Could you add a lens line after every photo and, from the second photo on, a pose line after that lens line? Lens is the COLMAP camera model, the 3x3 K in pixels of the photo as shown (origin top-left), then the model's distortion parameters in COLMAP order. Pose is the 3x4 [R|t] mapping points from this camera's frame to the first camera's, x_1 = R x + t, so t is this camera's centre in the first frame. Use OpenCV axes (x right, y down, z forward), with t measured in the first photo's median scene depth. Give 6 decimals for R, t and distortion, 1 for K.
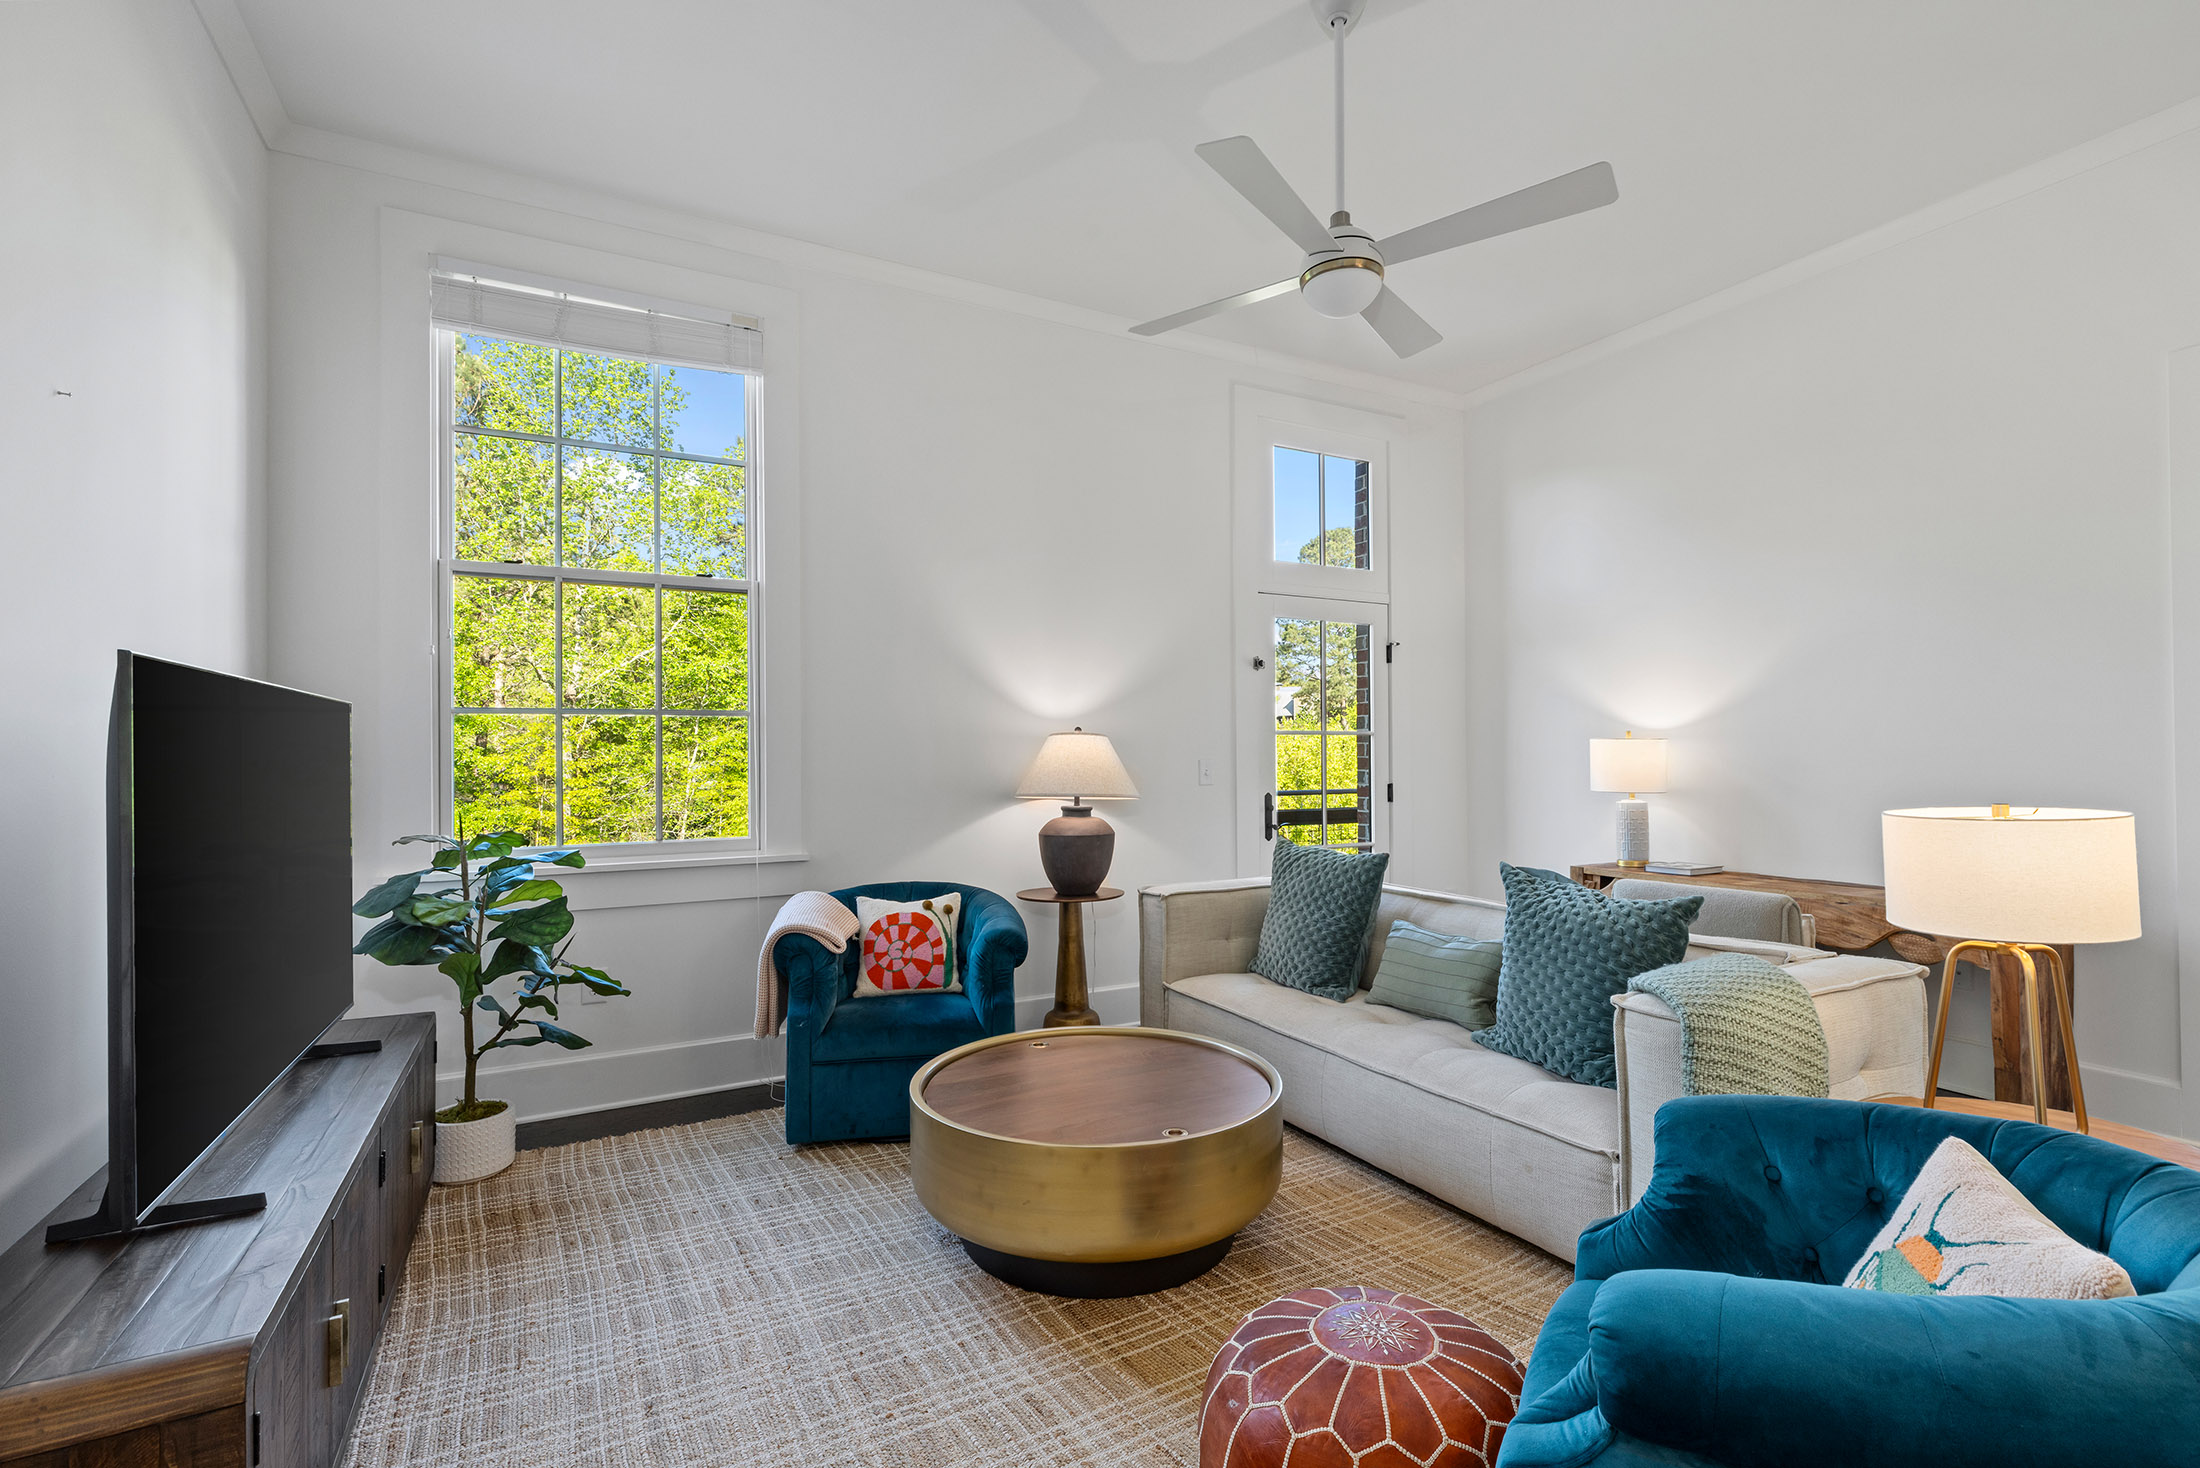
lens RADIAL K [[1003.0, 0, 1103.2], [0, 1003.0, 746.4], [0, 0, 1]] dist [0.012511, 0.000096]
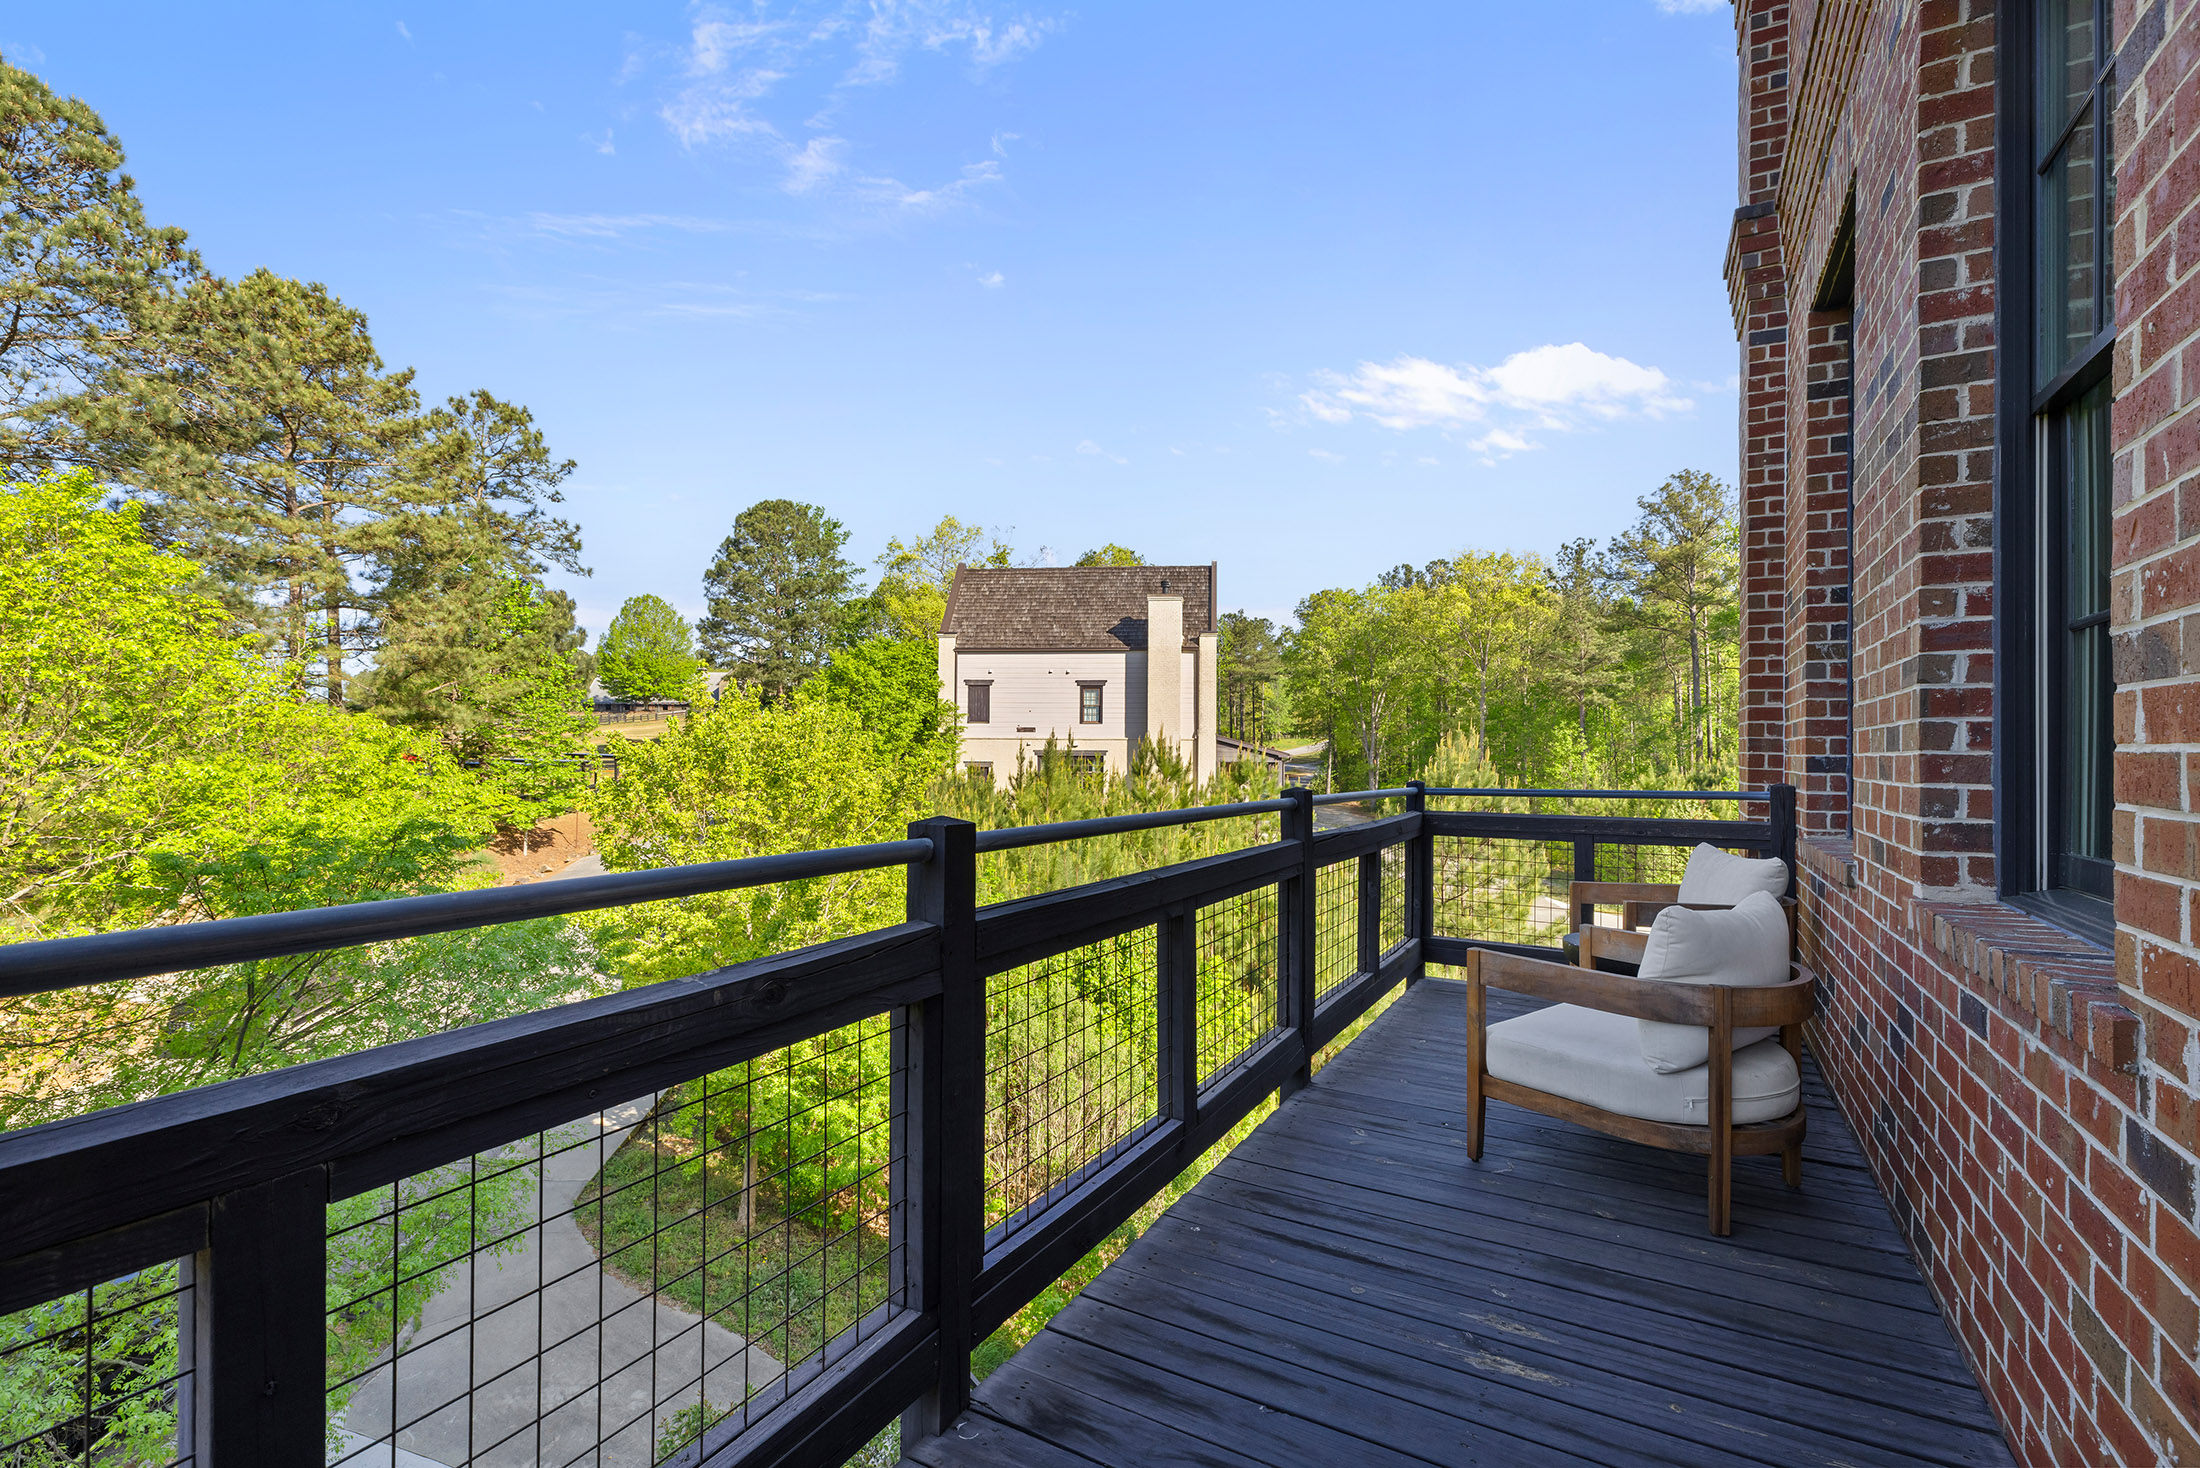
lens RADIAL K [[996.4, 0, 1110.8], [0, 996.4, 735.8], [0, 0, 1]] dist [0.003447, 0.000463]
pose [[0.845353, 0.017744, 0.533914, 0.151322], [-0.016280, 0.999840, -0.007453, 0.047228], [-0.533960, -0.002391, 0.845506, 1.606489]]
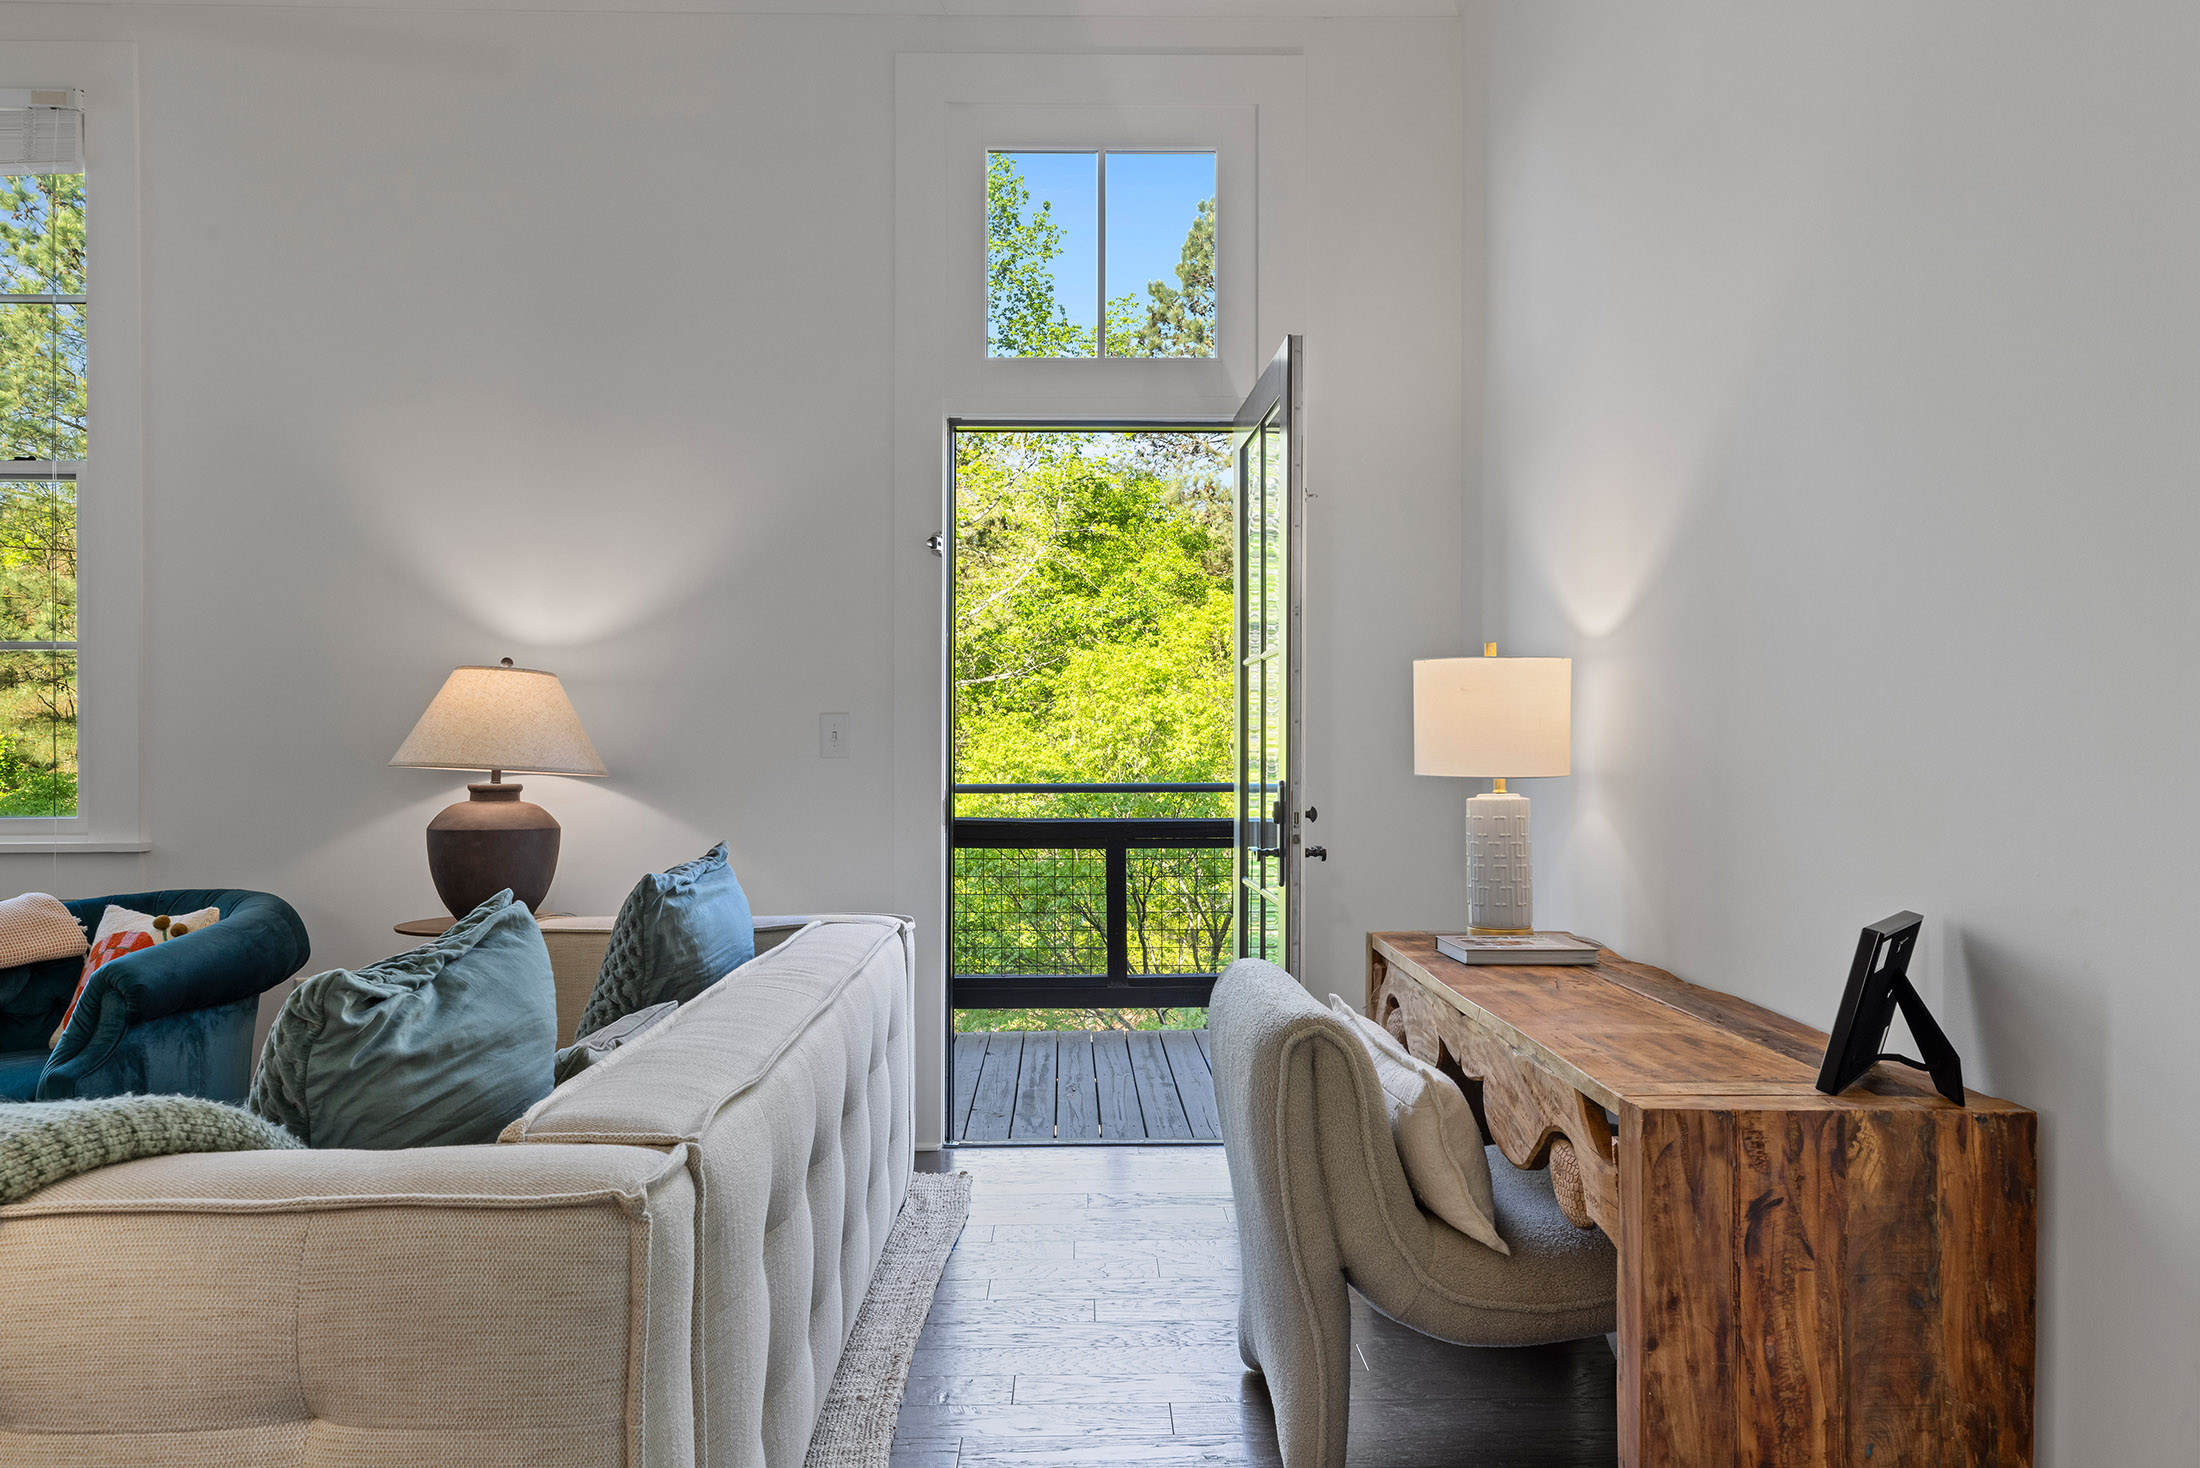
lens RADIAL K [[1507.1, 0, 1100.0], [0, 1507.1, 734.0], [0, 0, 1]] dist [0.017882, 0.001245]
pose [[0.887524, 0.001632, -0.460759, 0.863264], [0.000236, 0.999992, 0.003997, 0.029136], [0.460762, -0.003656, 0.887516, 0.400814]]
